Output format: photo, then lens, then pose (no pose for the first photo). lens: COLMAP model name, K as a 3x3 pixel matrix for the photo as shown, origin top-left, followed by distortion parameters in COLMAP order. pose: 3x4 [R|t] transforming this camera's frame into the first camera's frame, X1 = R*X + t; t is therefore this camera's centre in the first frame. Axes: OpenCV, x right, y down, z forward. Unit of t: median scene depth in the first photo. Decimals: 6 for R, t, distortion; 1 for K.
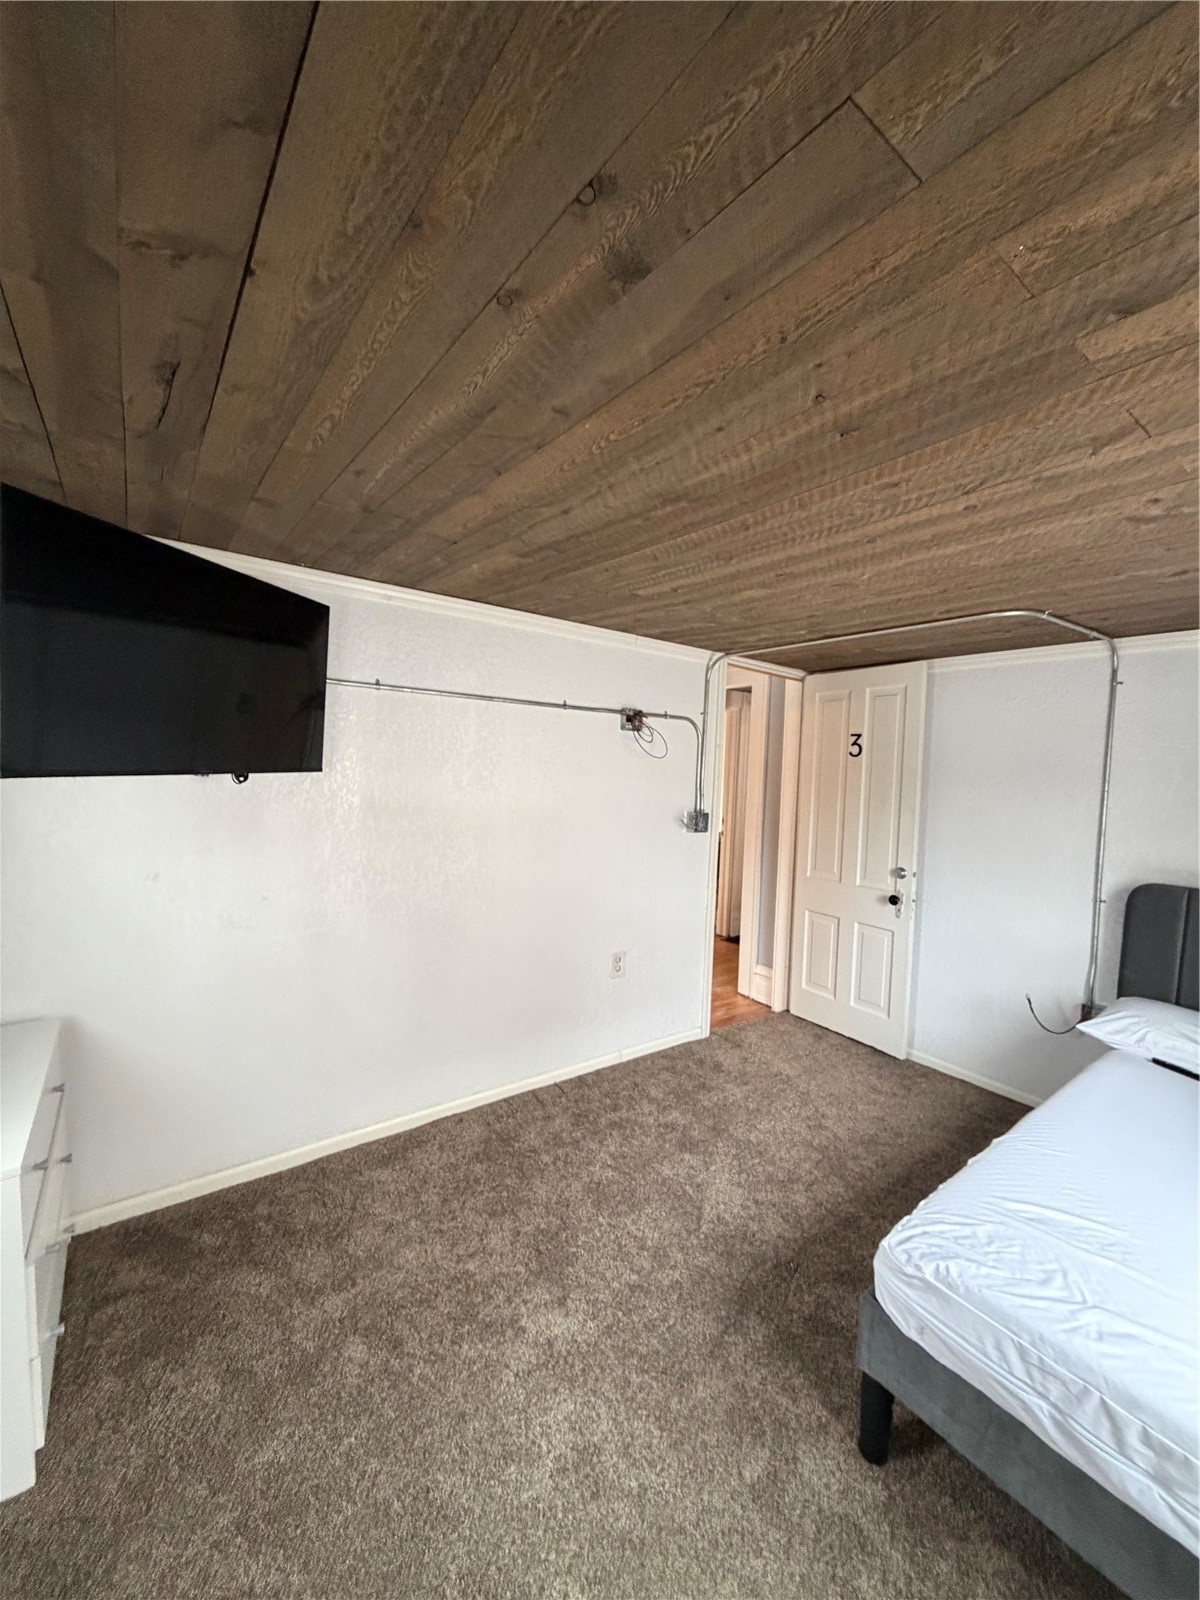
lens RADIAL K [[635.3, 0, 597.7], [0, 635.3, 795.0], [0, 0, 1]] dist [0.004328, 0.000329]
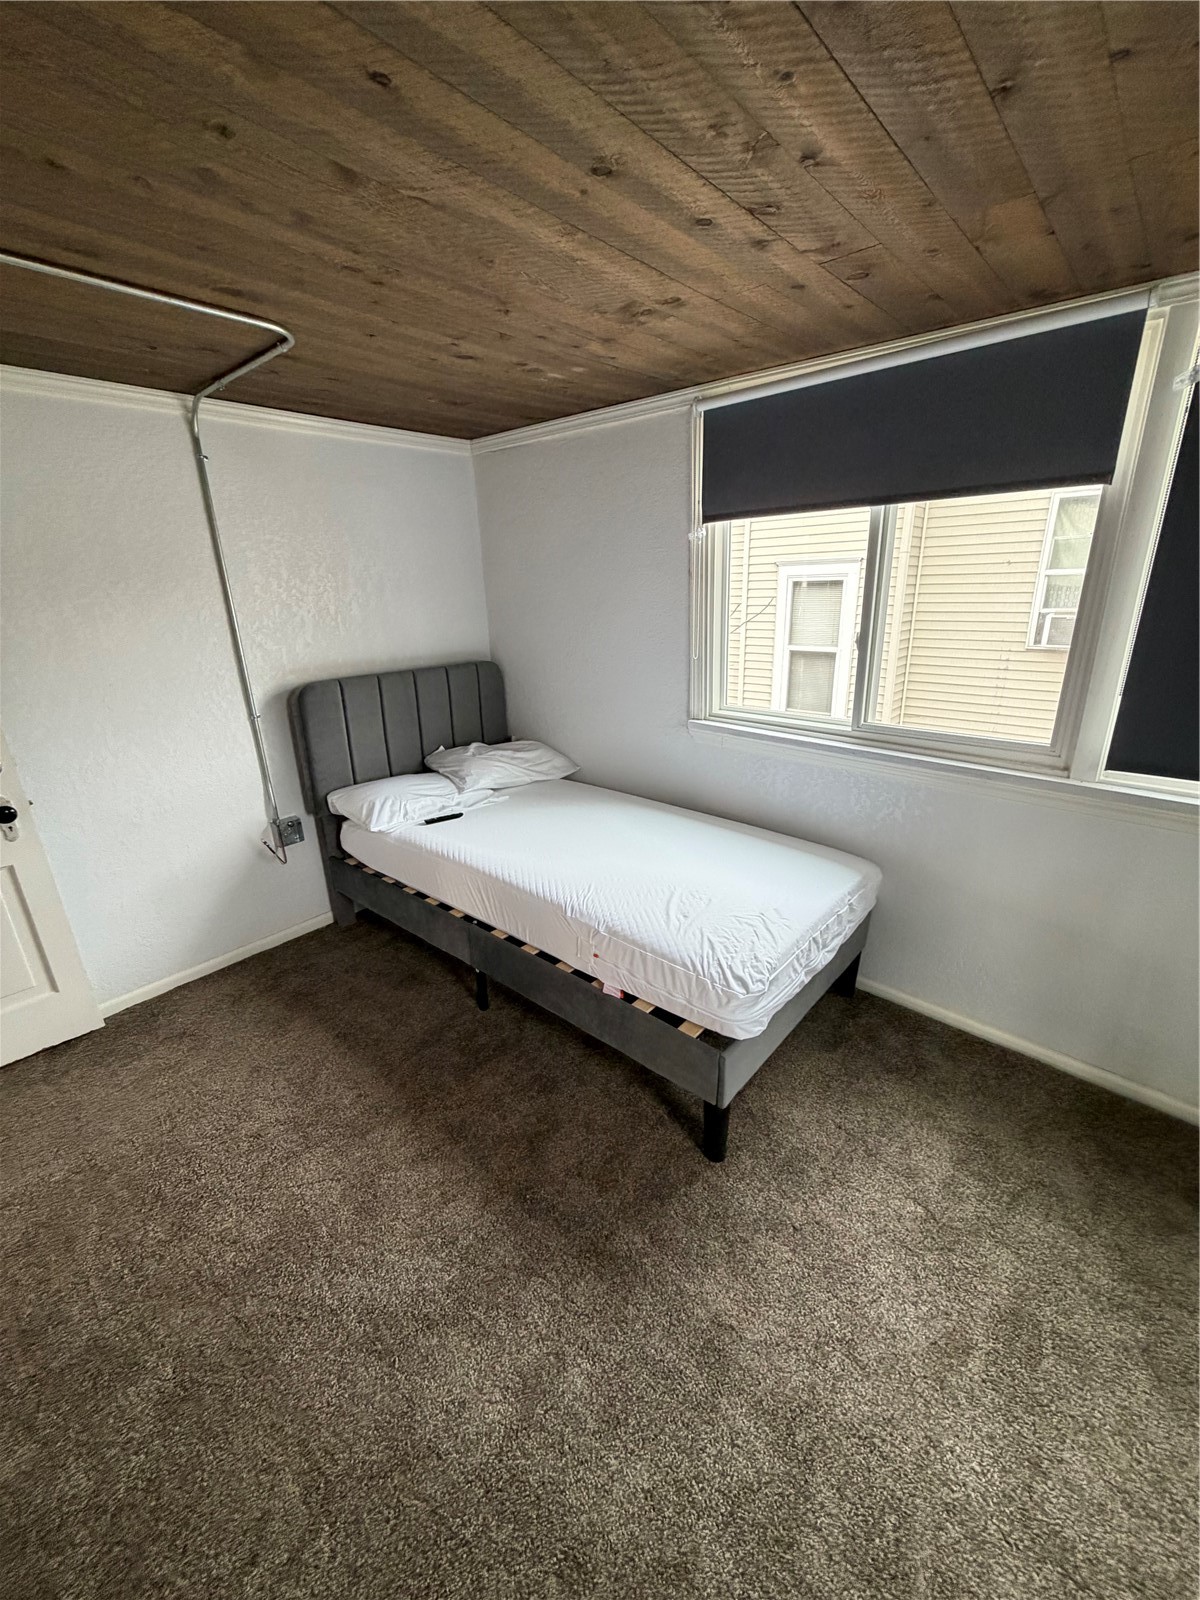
lens RADIAL K [[635.3, 0, 599.1], [0, 635.3, 797.2], [0, 0, 1]] dist [0.004328, 0.000329]
pose [[-0.199170, -0.351497, 0.914758, -0.224136], [0.069941, 0.925980, 0.371037, -0.039237], [-0.977466, 0.137879, -0.159844, 0.737475]]
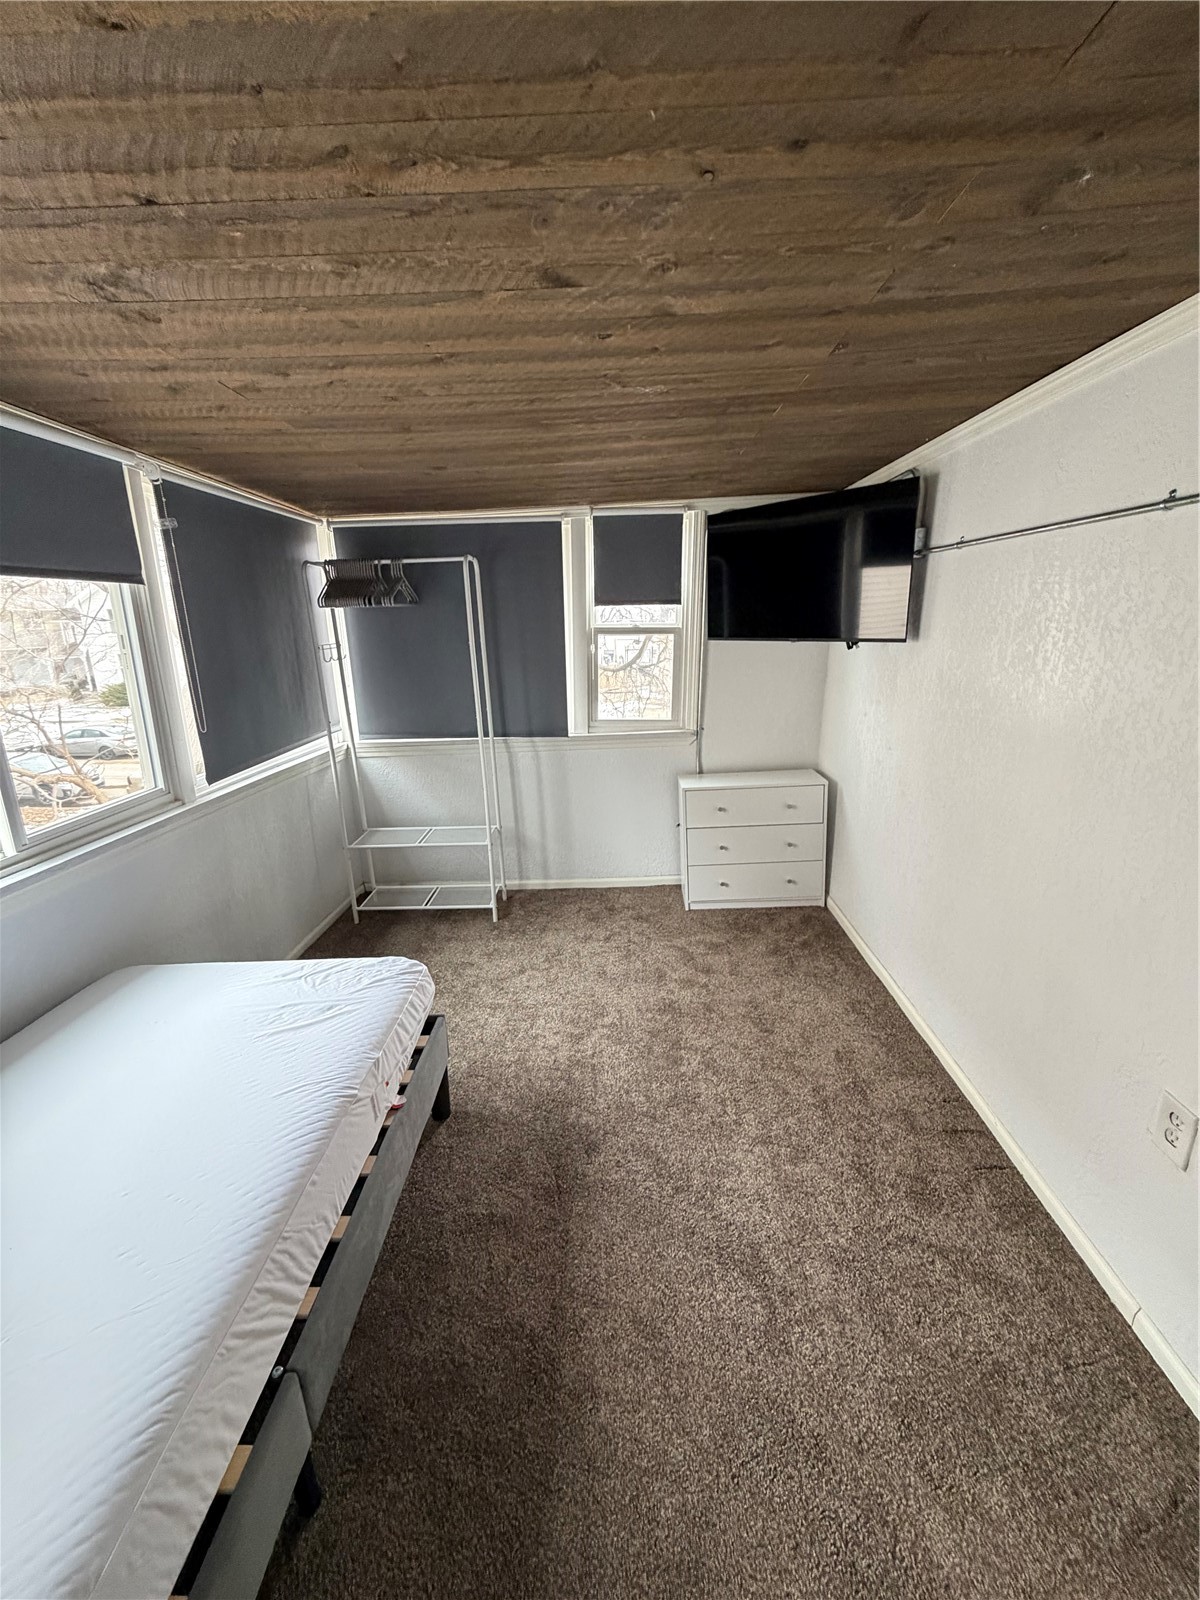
lens RADIAL K [[635.3, 0, 604.7], [0, 635.3, 795.9], [0, 0, 1]] dist [0.004328, 0.000329]
pose [[-0.610467, 0.183252, -0.770551, 0.664716], [-0.049073, 0.962247, 0.267719, -0.043578], [0.790520, 0.201247, -0.578427, 1.109022]]
